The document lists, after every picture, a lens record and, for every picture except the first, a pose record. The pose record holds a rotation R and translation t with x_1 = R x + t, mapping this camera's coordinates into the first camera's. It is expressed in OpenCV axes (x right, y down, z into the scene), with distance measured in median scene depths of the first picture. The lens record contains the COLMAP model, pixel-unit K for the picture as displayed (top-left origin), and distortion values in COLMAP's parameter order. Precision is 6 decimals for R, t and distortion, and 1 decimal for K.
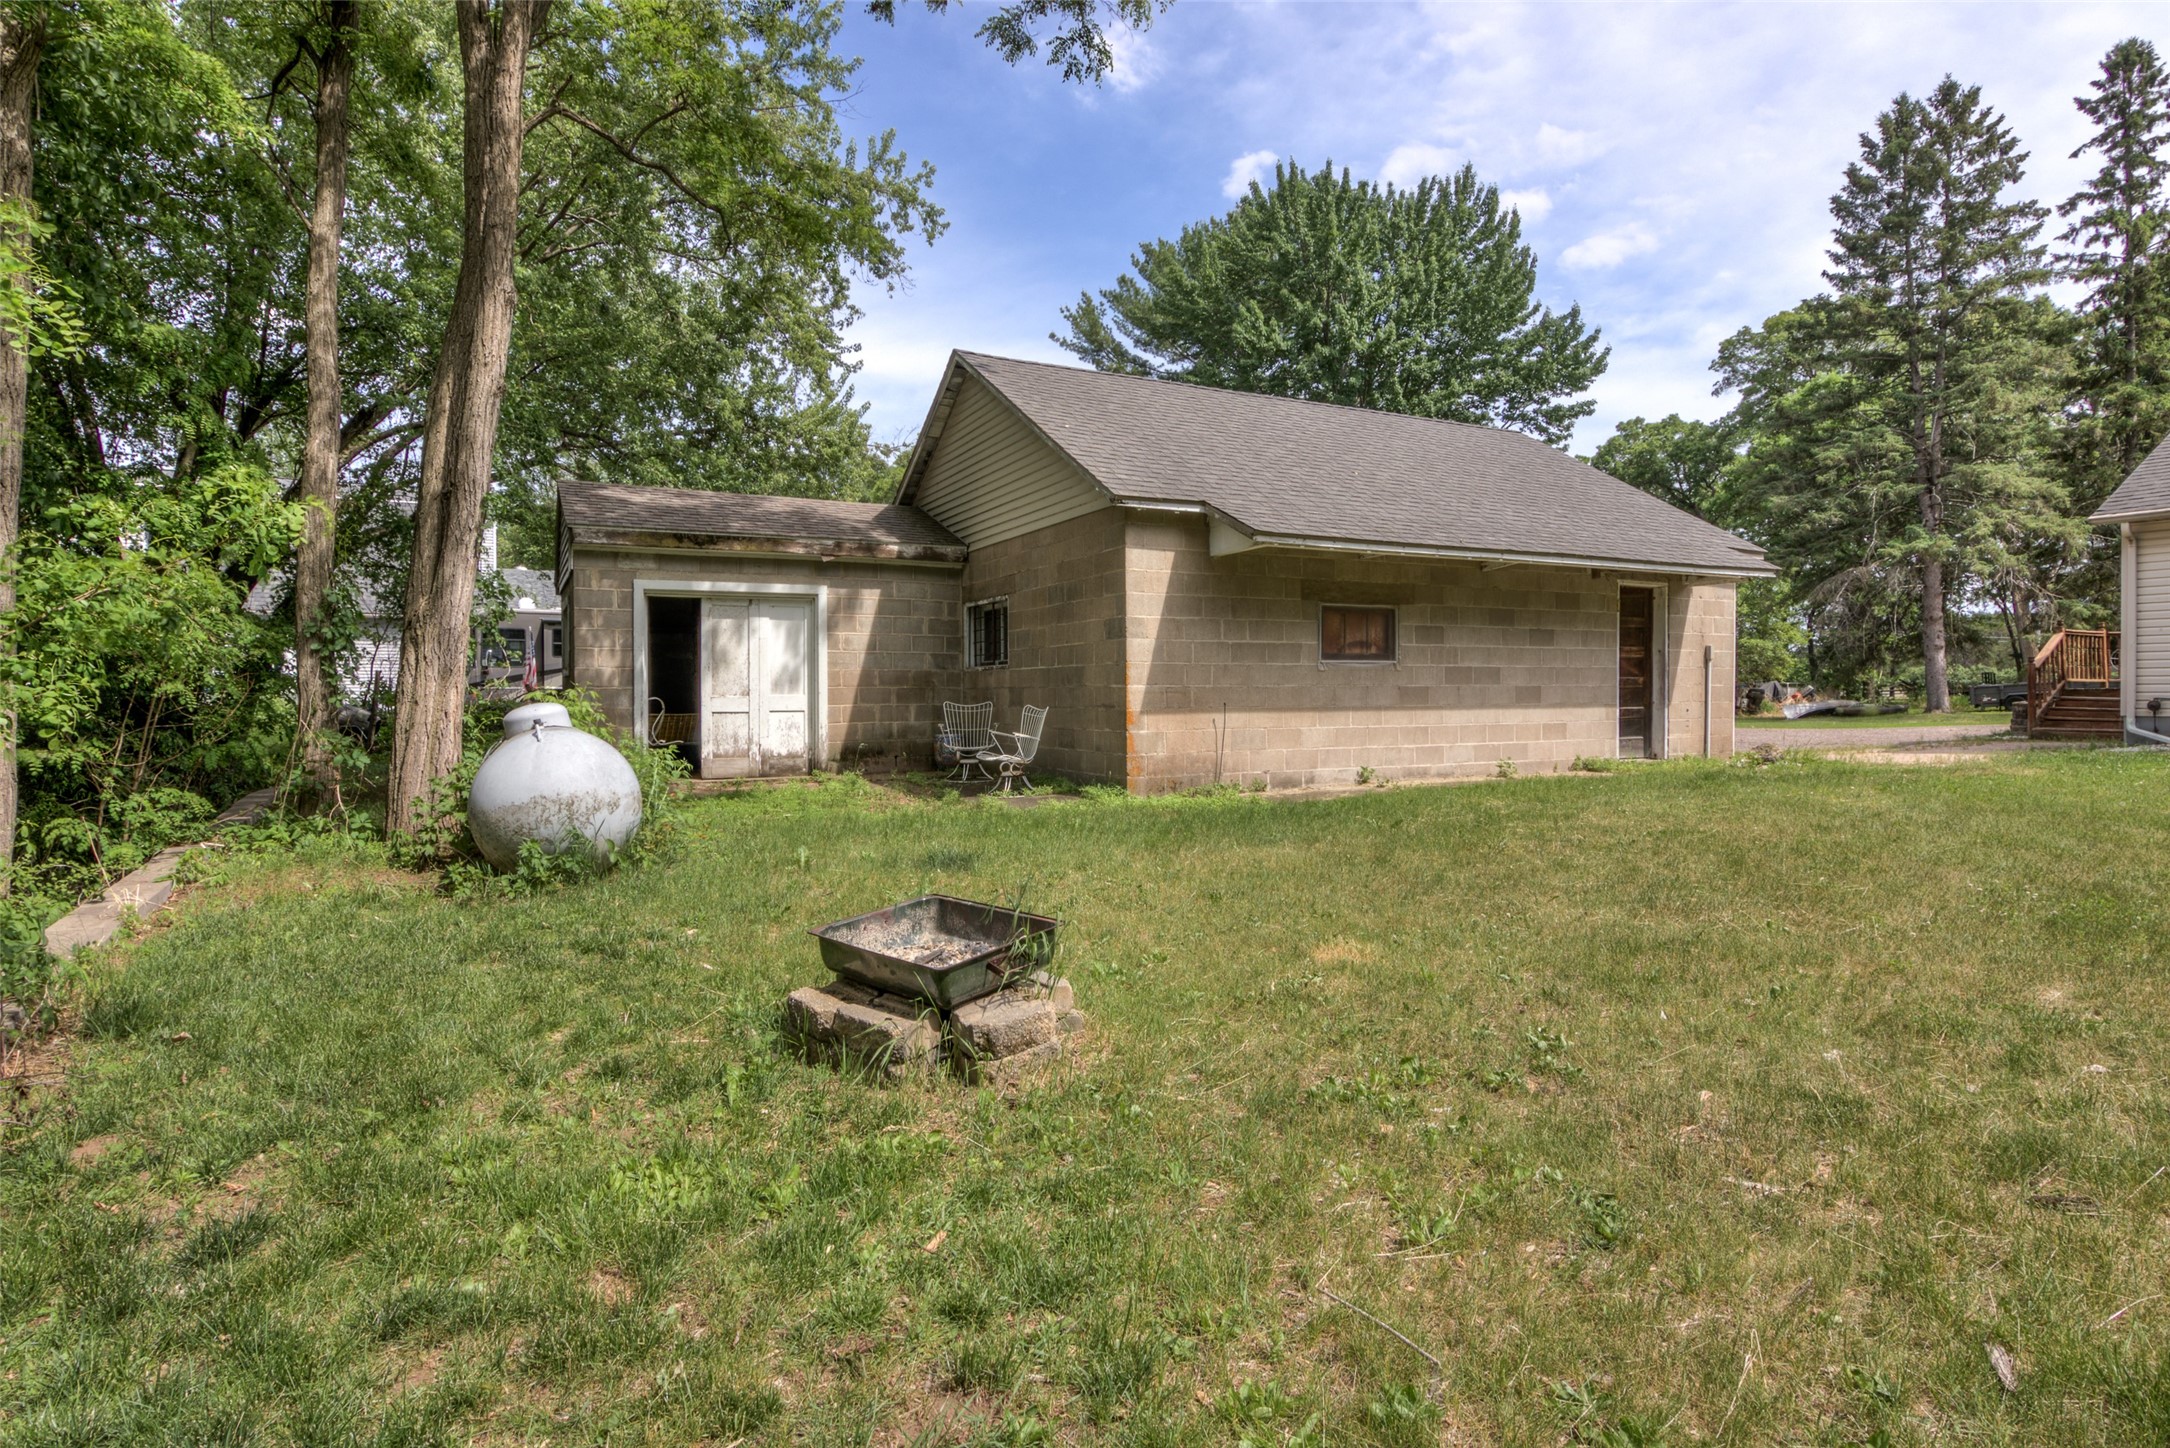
lens RADIAL K [[1079.7, 0, 1085.0], [0, 1079.7, 724.0], [0, 0, 1]] dist [-0.029974, -0.000147]
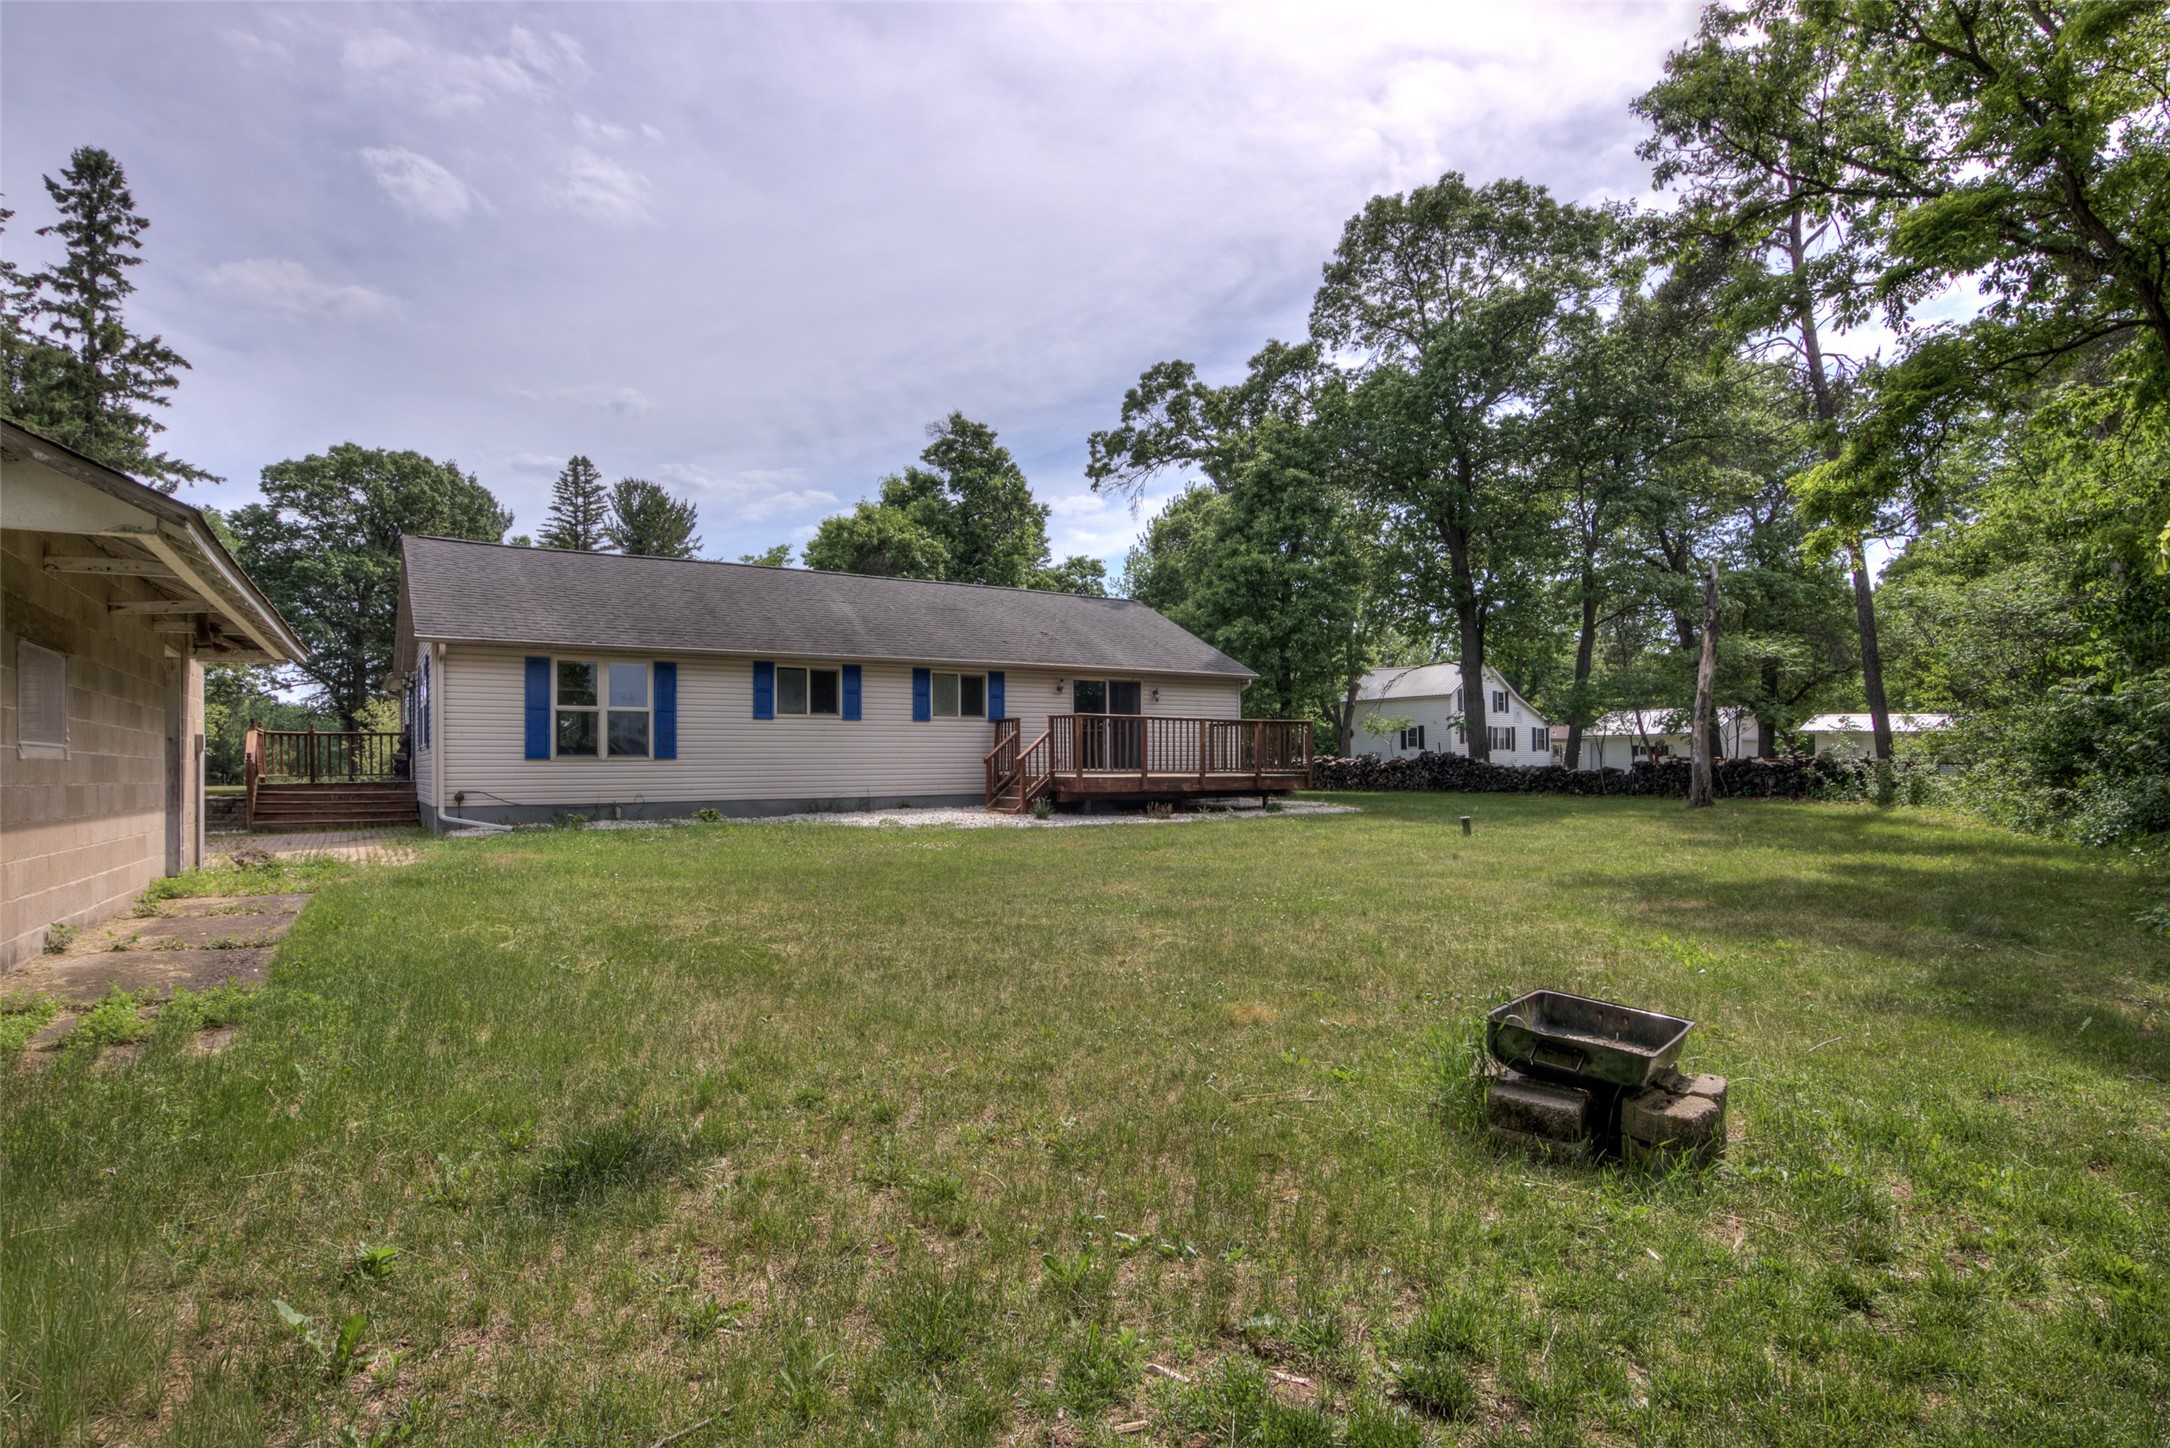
lens RADIAL K [[1065.3, 0, 1089.9], [0, 1065.3, 767.8], [0, 0, 1]] dist [0.000363, -0.012701]
pose [[-0.072141, 0.010085, 0.997343, -0.217186], [0.036947, 0.999290, -0.007432, -0.012889], [-0.996710, 0.036312, -0.072463, 0.293097]]
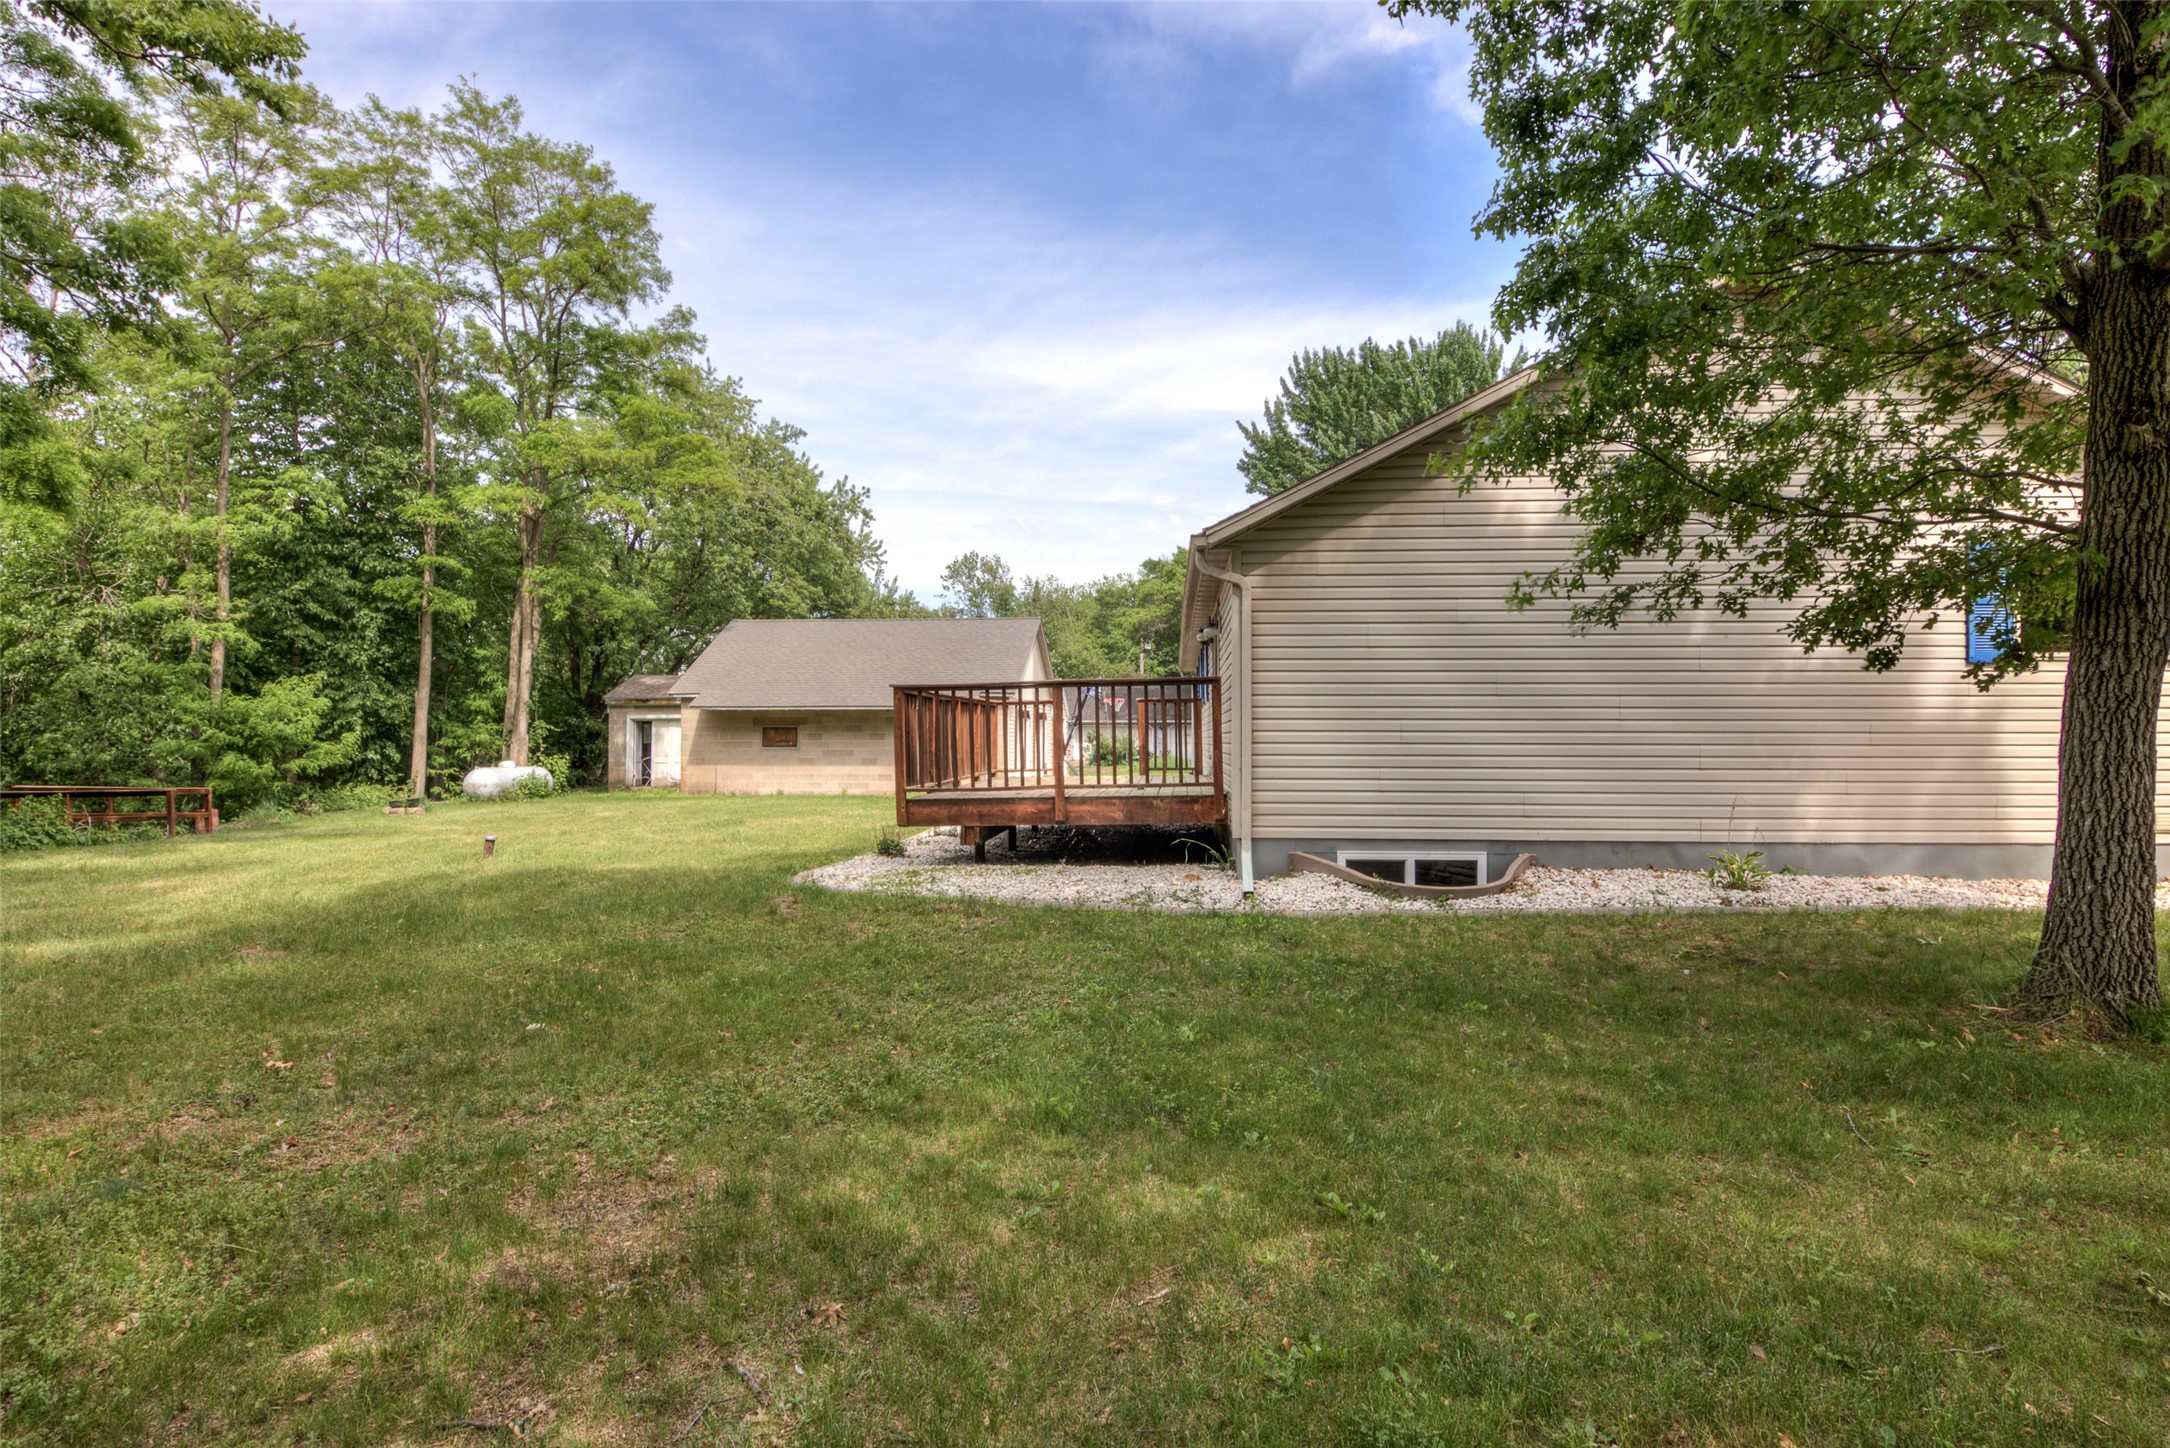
lens RADIAL K [[1065.3, 0, 1089.9], [0, 1065.3, 767.8], [0, 0, 1]] dist [0.000363, -0.012701]
pose [[0.859666, 0.019406, -0.510488, 1.916455], [-0.020446, 0.999785, 0.003574, -0.029145], [0.510447, 0.007365, 0.859878, -0.729187]]
